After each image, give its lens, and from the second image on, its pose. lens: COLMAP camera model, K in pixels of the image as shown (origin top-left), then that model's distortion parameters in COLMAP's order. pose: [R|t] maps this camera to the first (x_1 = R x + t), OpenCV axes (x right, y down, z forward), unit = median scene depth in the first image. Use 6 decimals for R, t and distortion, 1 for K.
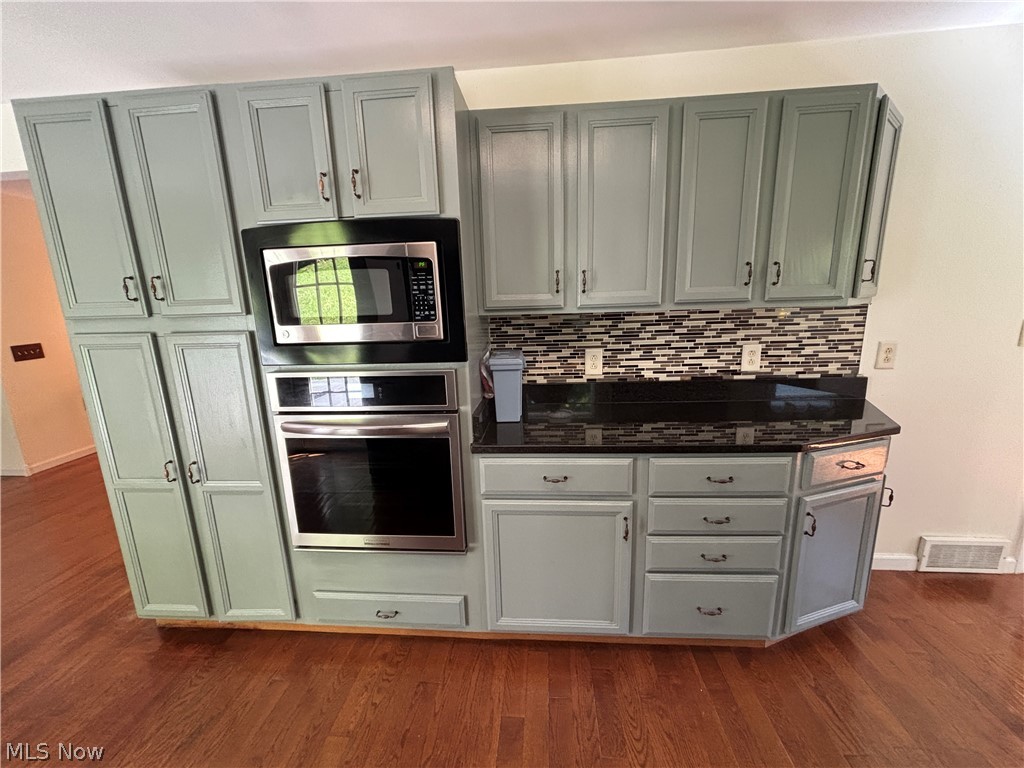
lens RADIAL K [[407.6, 0, 512.2], [0, 407.6, 385.5], [0, 0, 1]] dist [-0.001179, 0.000093]
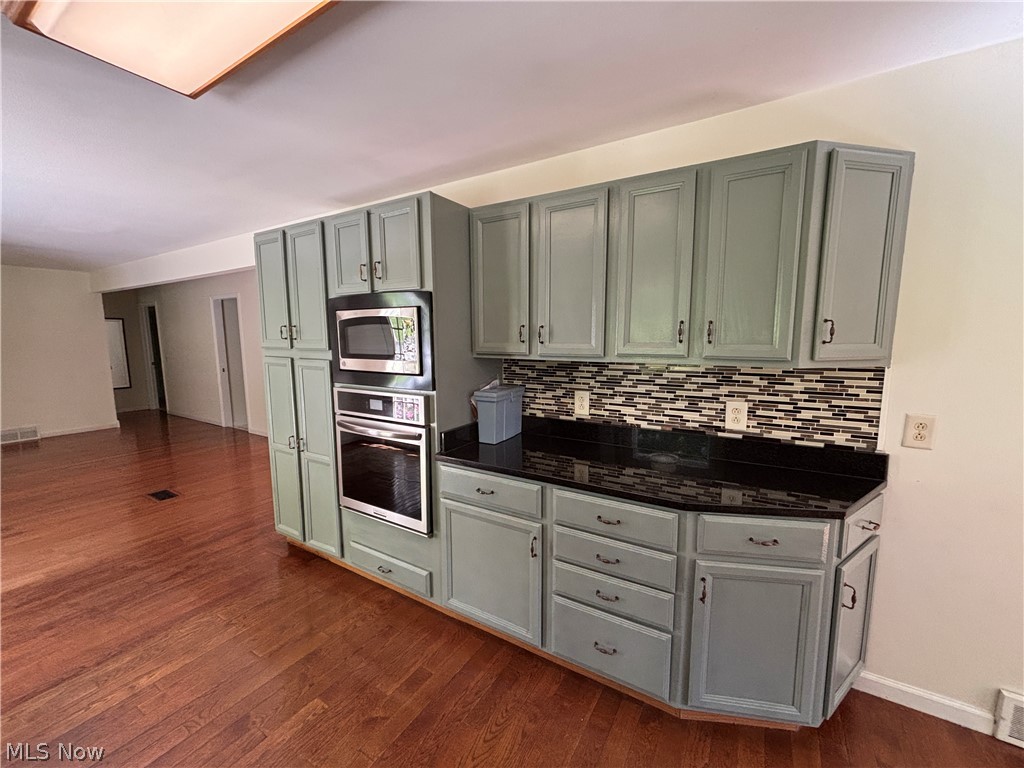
lens RADIAL K [[410.7, 0, 512.0], [0, 410.7, 384.0], [0, 0, 1]] dist [-0.001271, -0.000139]
pose [[0.892113, 0.081900, -0.444327, 0.538190], [-0.115187, 0.992164, -0.048391, -0.034526], [0.436882, 0.094351, 0.894557, -0.088124]]
